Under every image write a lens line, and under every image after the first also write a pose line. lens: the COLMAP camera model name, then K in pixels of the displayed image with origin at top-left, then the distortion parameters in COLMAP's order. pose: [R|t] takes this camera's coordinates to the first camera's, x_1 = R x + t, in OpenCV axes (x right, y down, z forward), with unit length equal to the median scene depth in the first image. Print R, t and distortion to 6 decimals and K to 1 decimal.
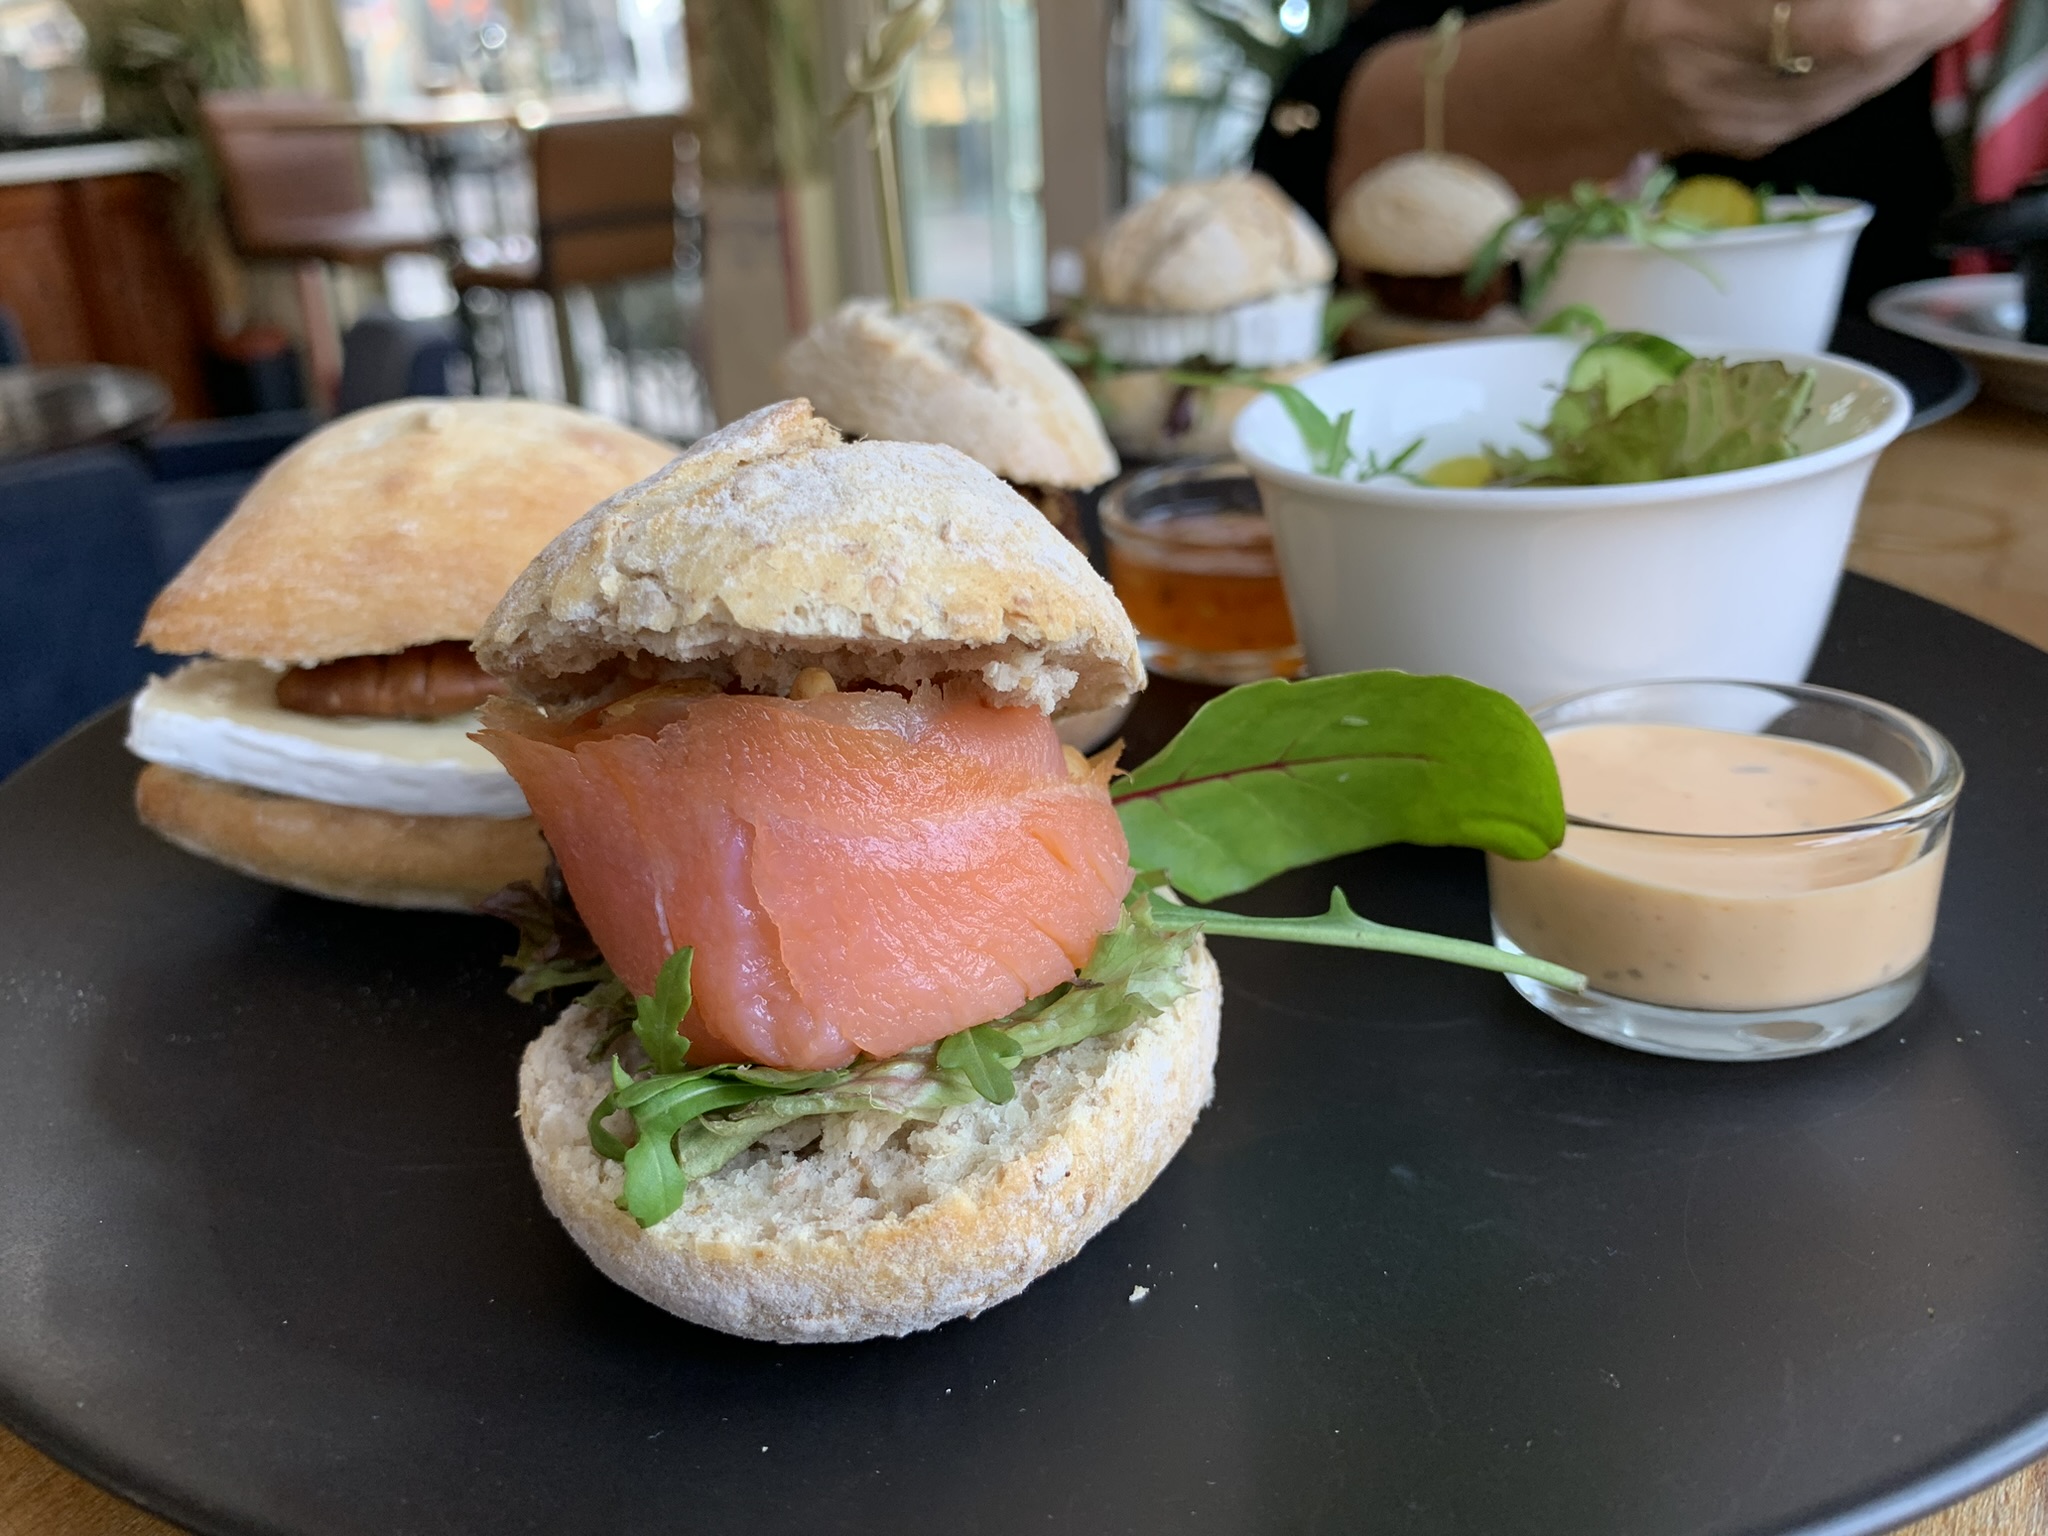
lens RADIAL K [[1558.2, 0, 1024.0], [0, 1558.2, 768.0], [0, 0, 1]] dist [-0.002174, -0.001895]
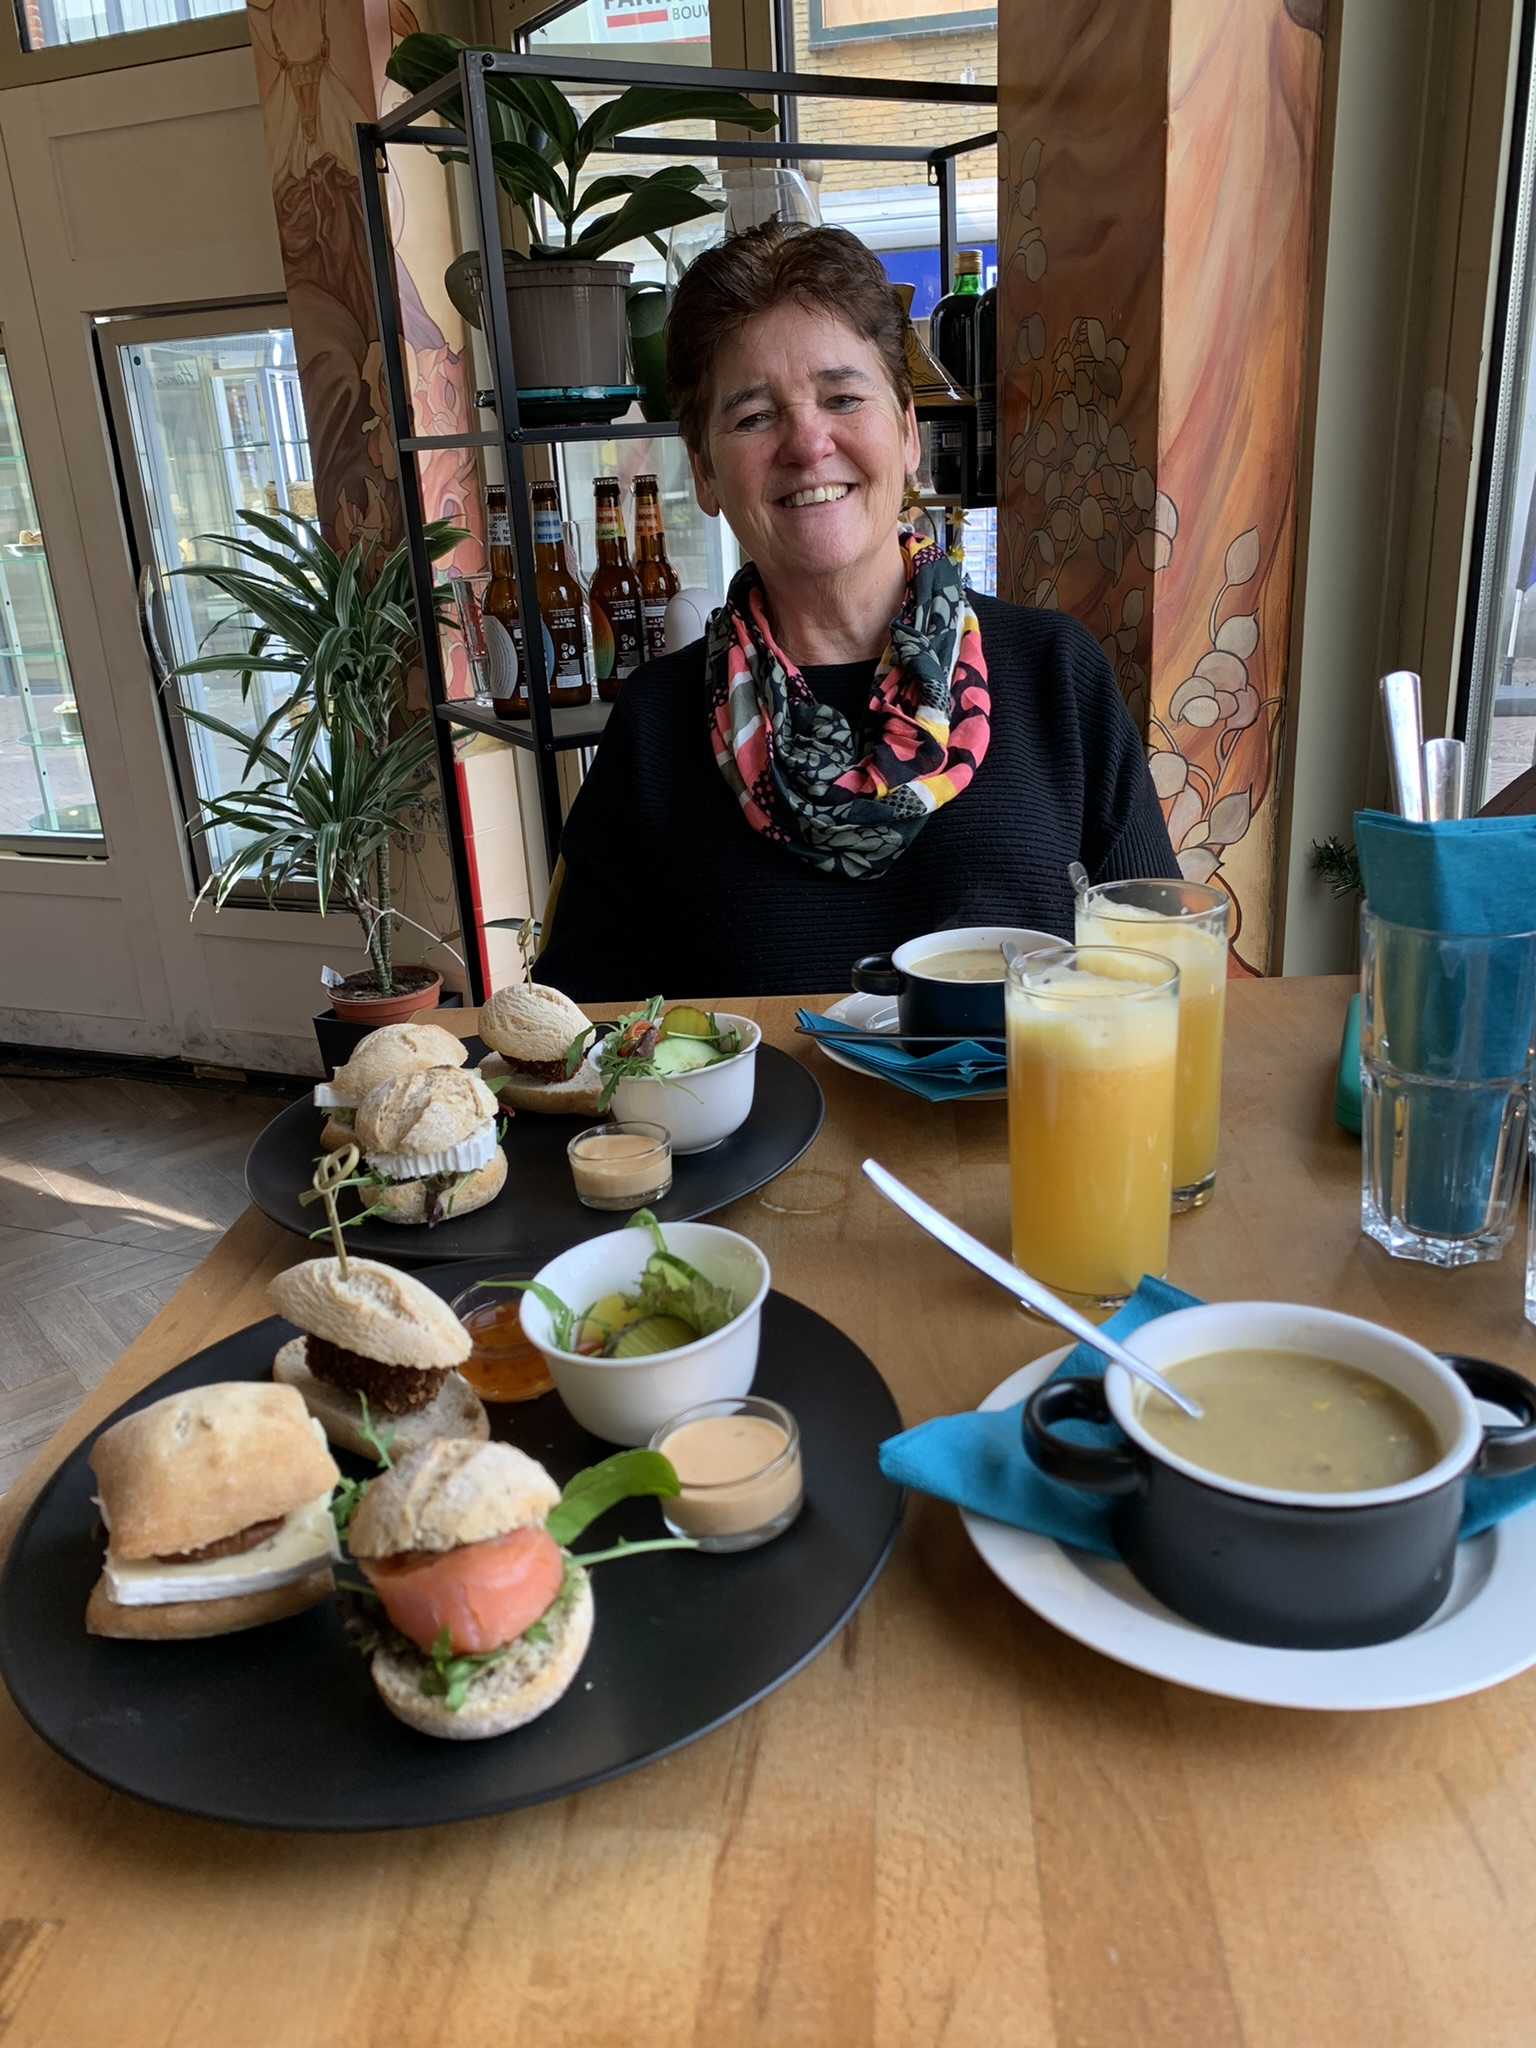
lens RADIAL K [[1558.2, 0, 768.0], [0, 1558.2, 1024.0], [0, 0, 1]] dist [-0.002174, -0.001895]
pose [[0.901192, -0.156187, 0.404301, -0.569931], [0.186593, 0.981753, -0.036653, -0.687010], [-0.391199, 0.108471, 0.913891, -1.876478]]
